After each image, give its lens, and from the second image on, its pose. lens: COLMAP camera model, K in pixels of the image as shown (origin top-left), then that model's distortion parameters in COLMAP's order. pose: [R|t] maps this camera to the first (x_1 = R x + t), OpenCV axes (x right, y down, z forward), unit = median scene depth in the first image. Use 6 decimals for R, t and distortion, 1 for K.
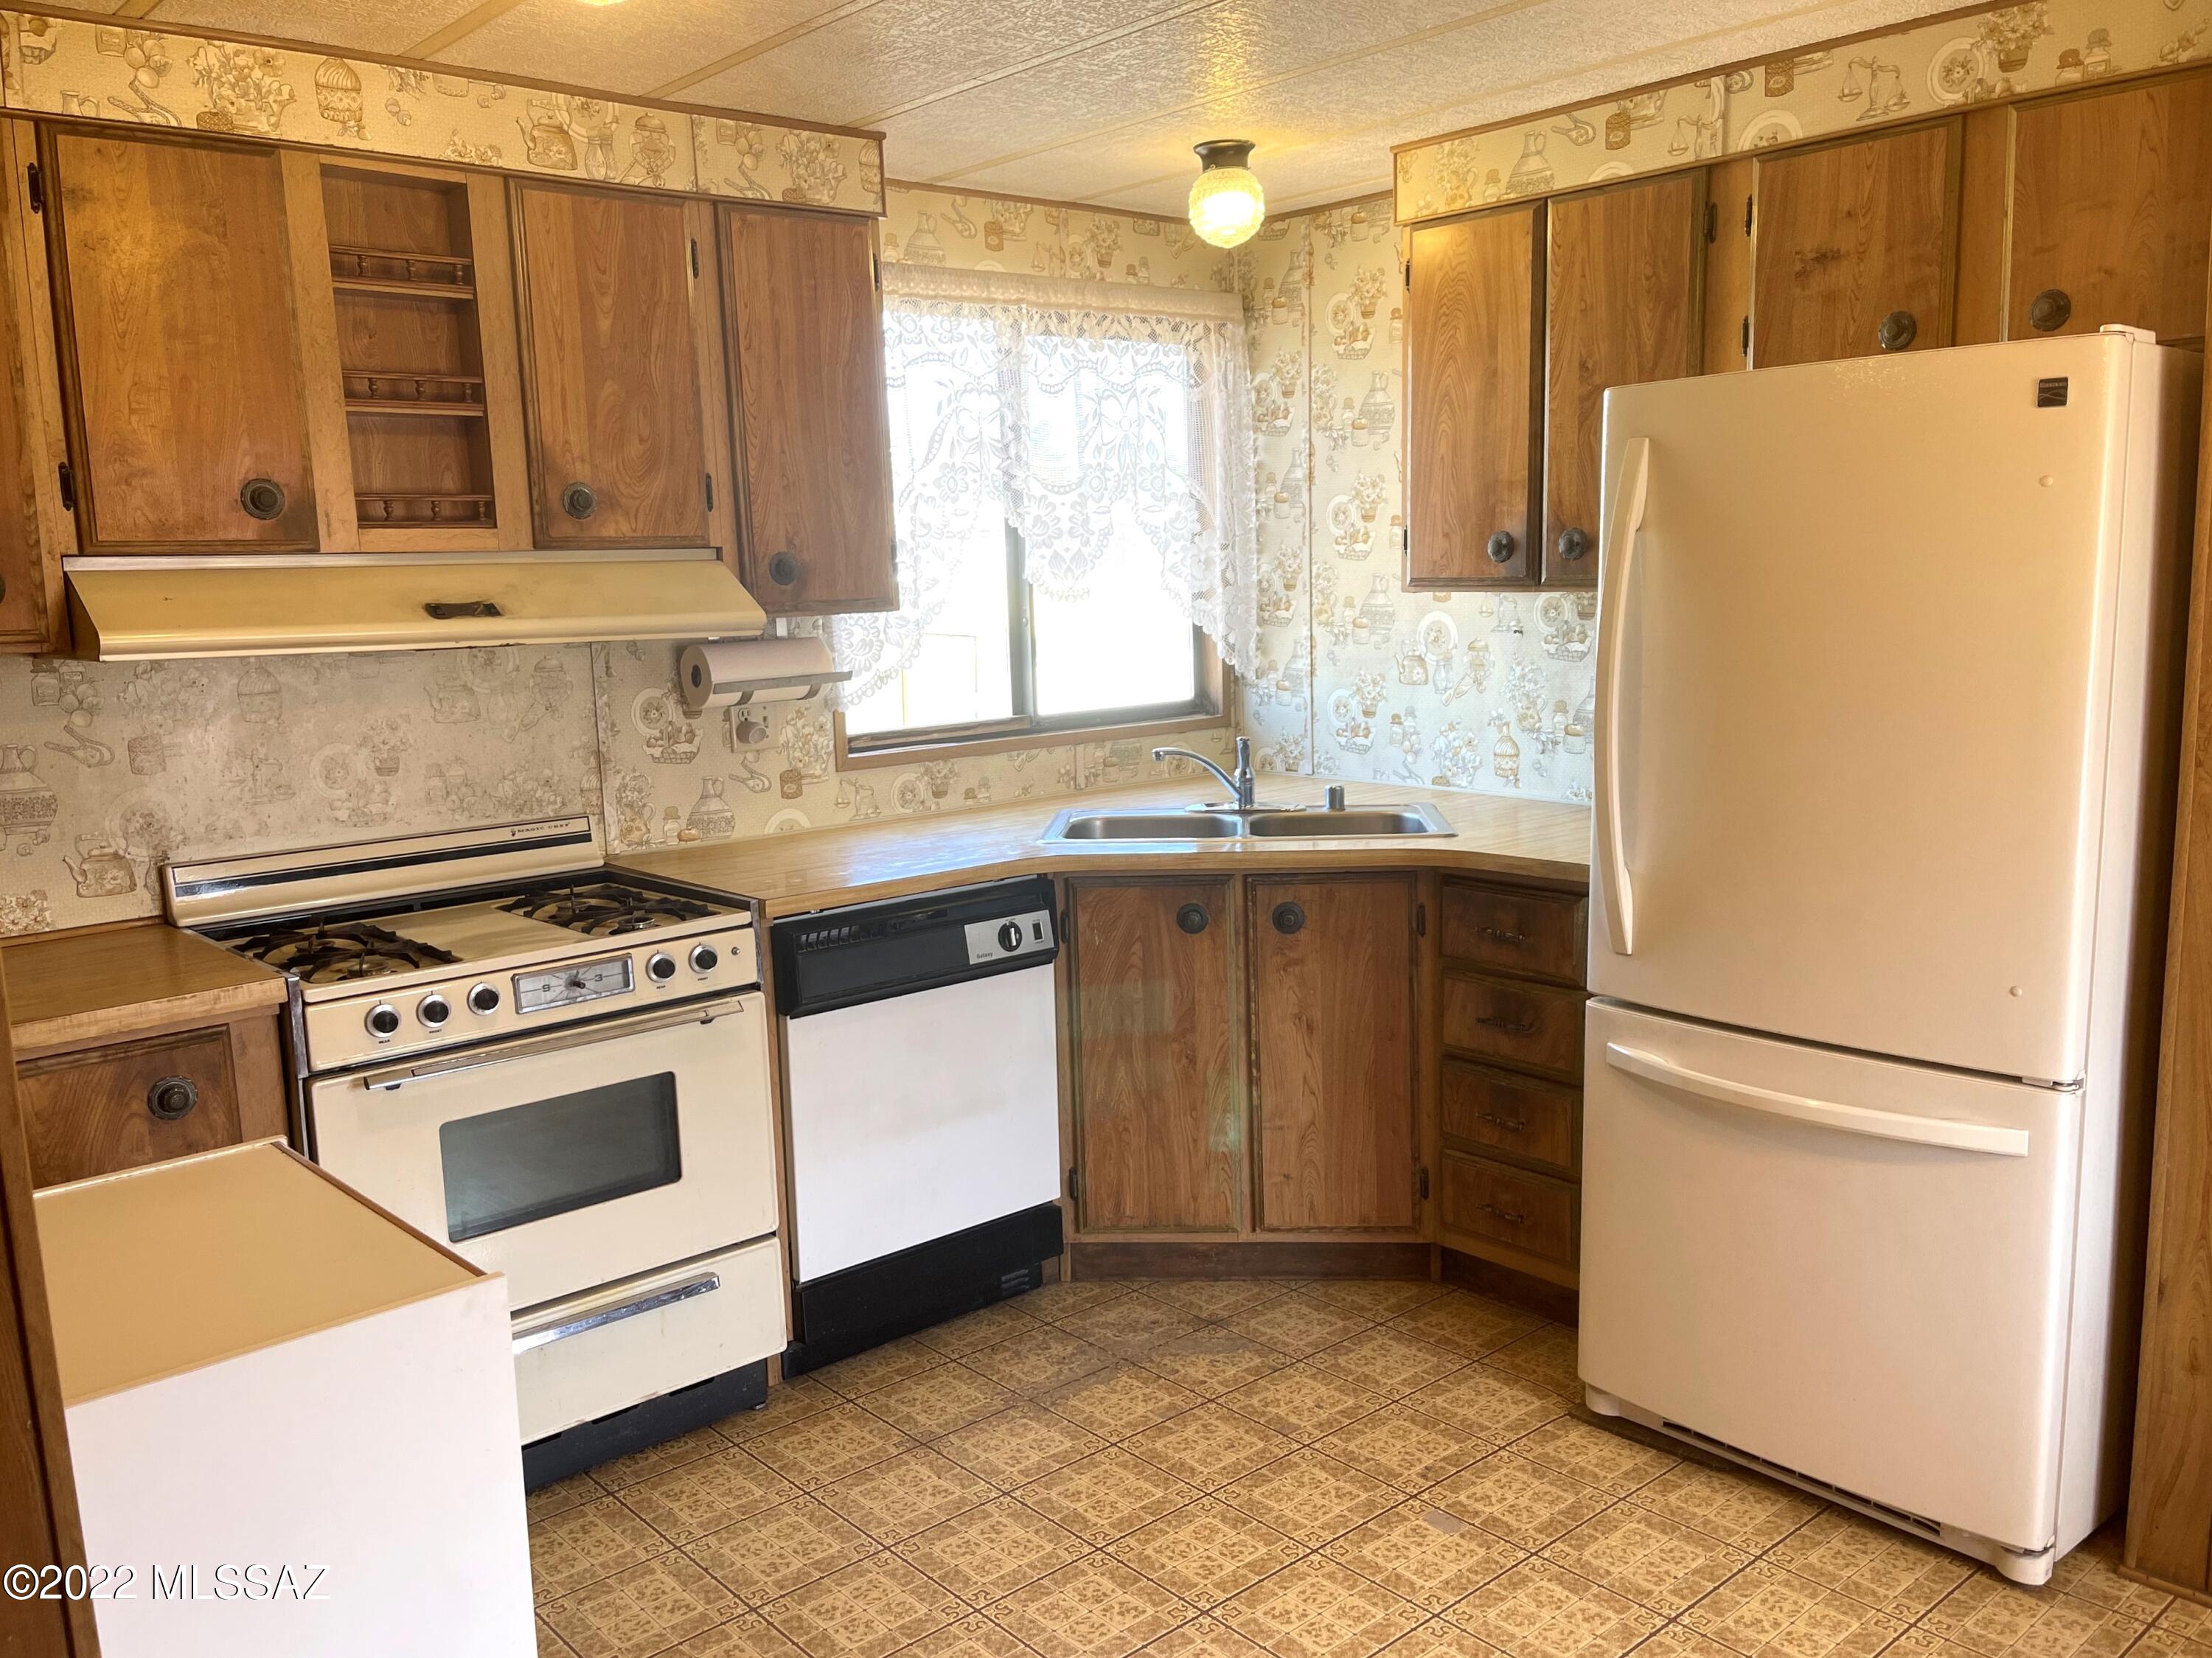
lens RADIAL K [[1751.5, 0, 1106.0], [0, 1751.5, 829.0], [0, 0, 1]] dist [0.093524, -0.110098]
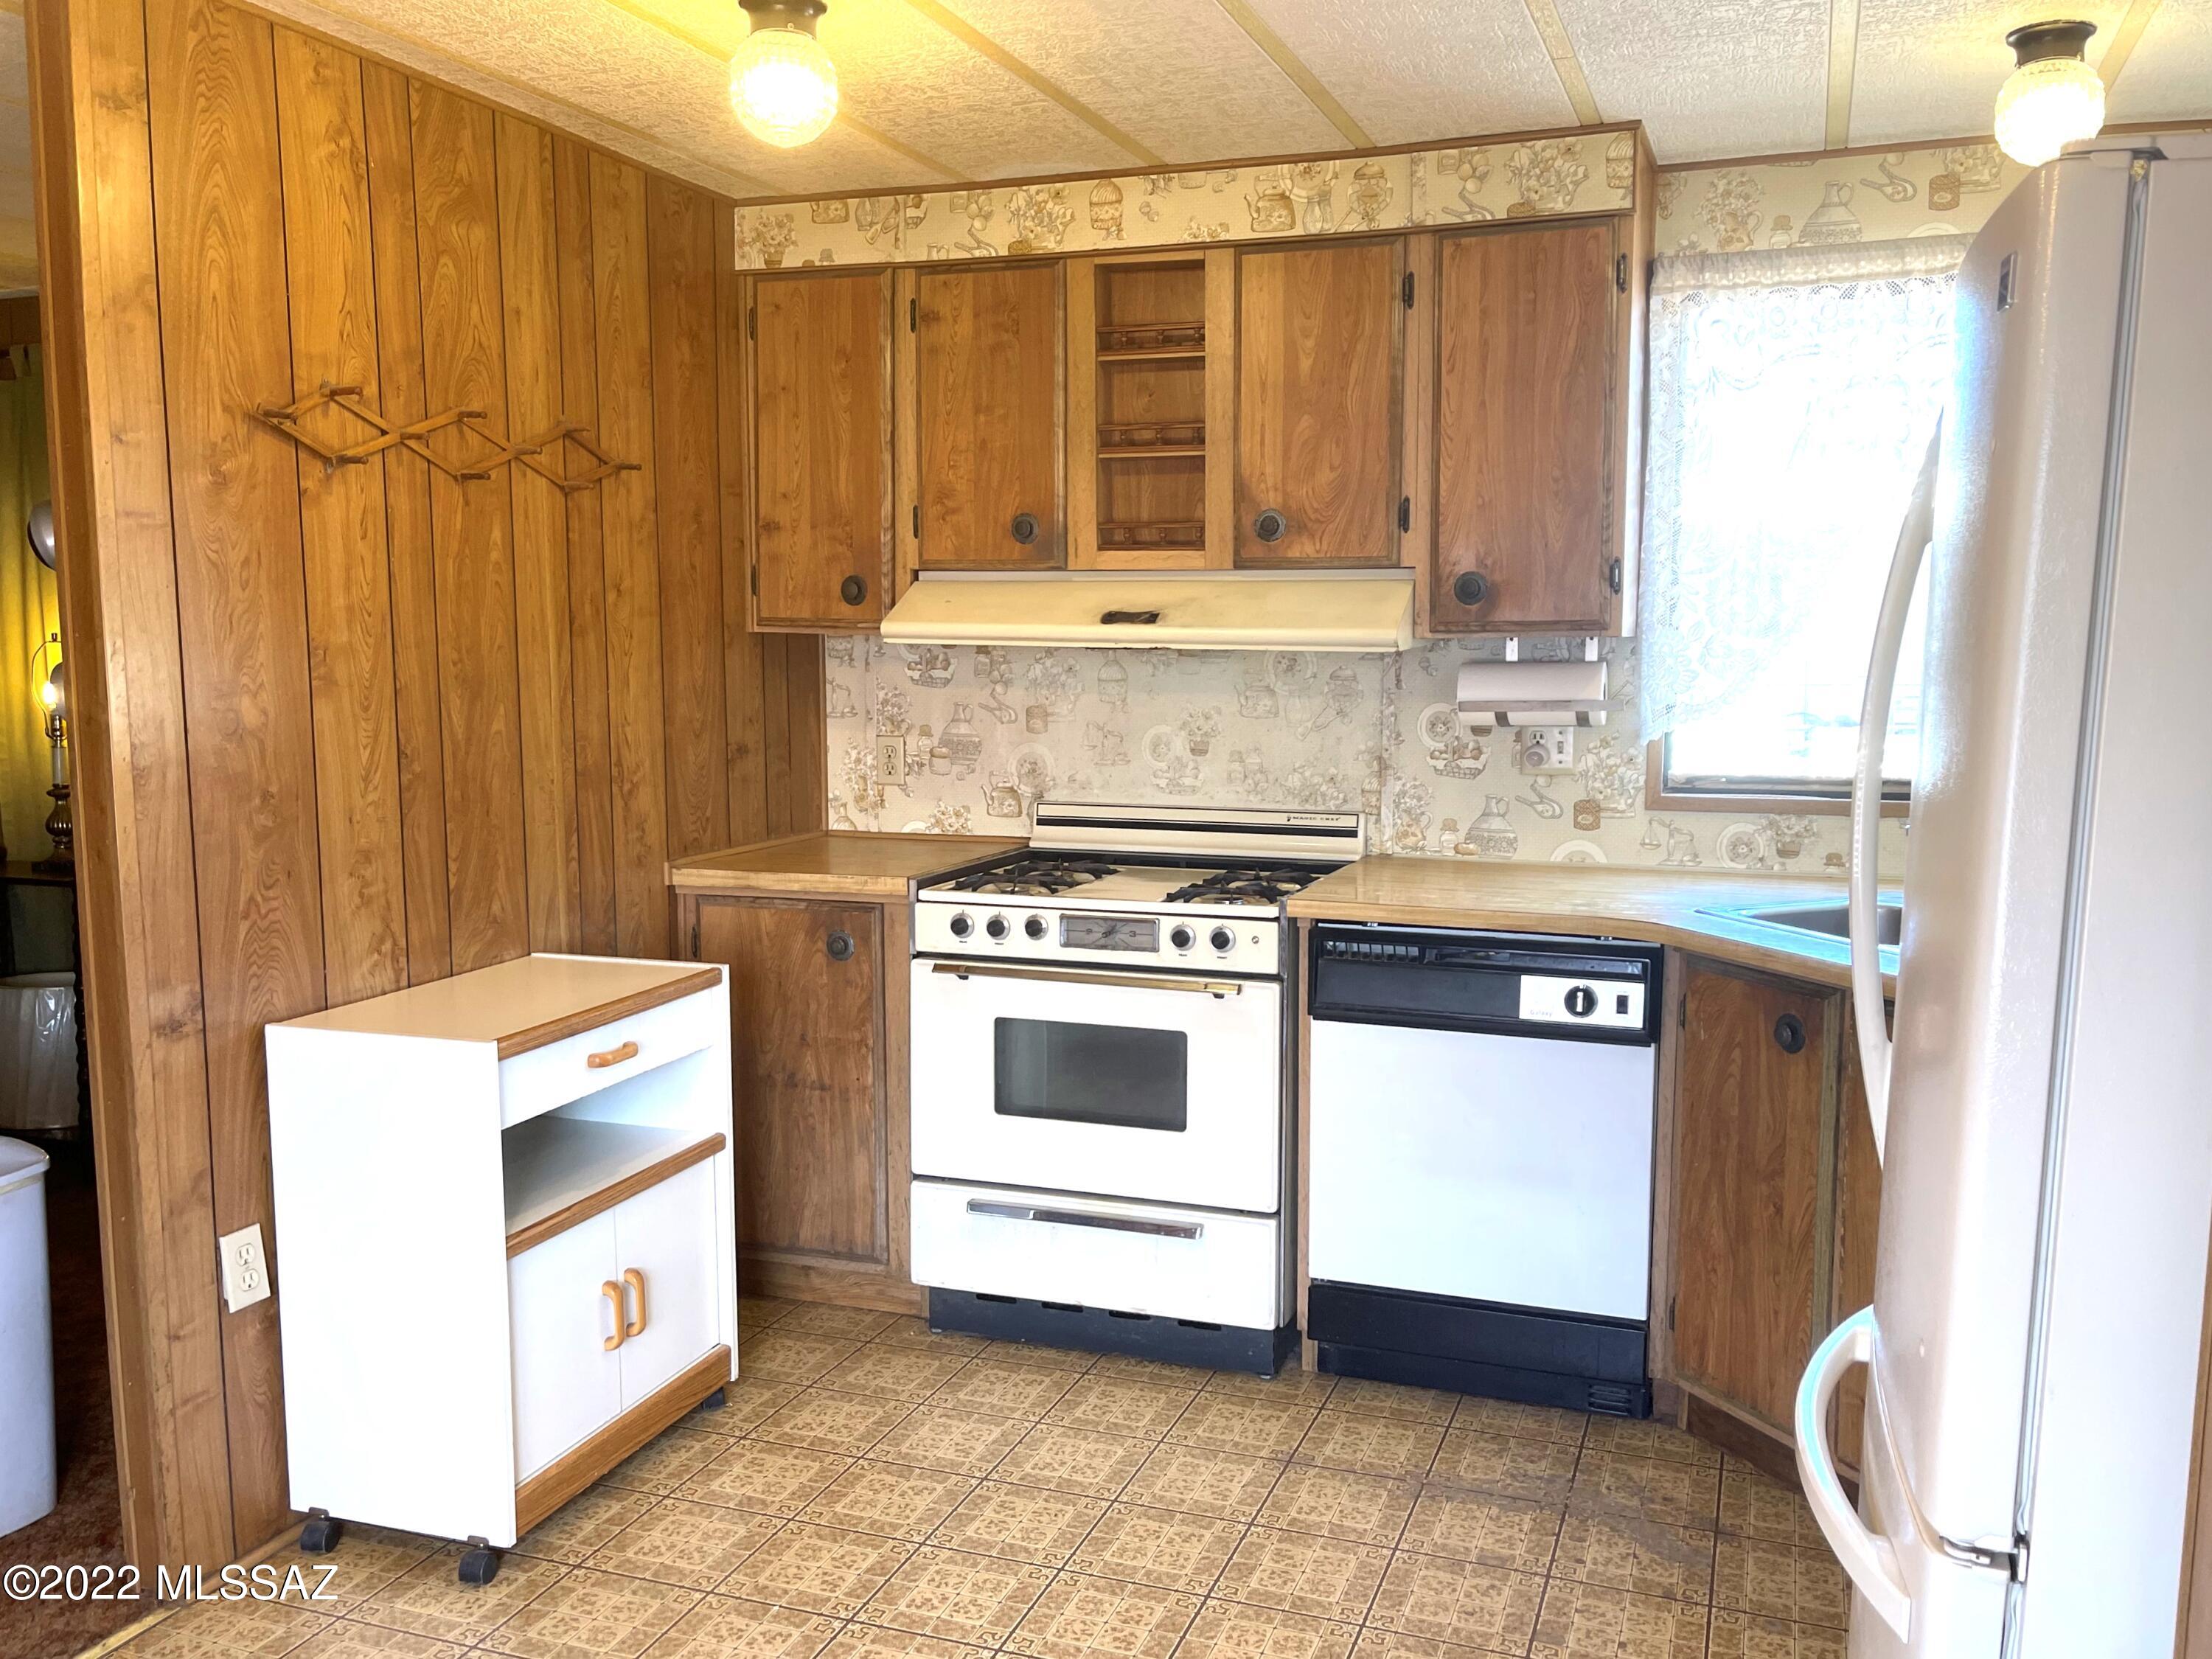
lens RADIAL K [[1772.7, 0, 1183.5], [0, 1772.7, 836.3], [0, 0, 1]] dist [0.098318, -0.156903]
pose [[0.514250, 0.132117, -0.847403, 0.634968], [-0.146488, 0.987075, 0.064996, -0.053876], [0.845038, 0.090710, 0.526956, 0.362463]]
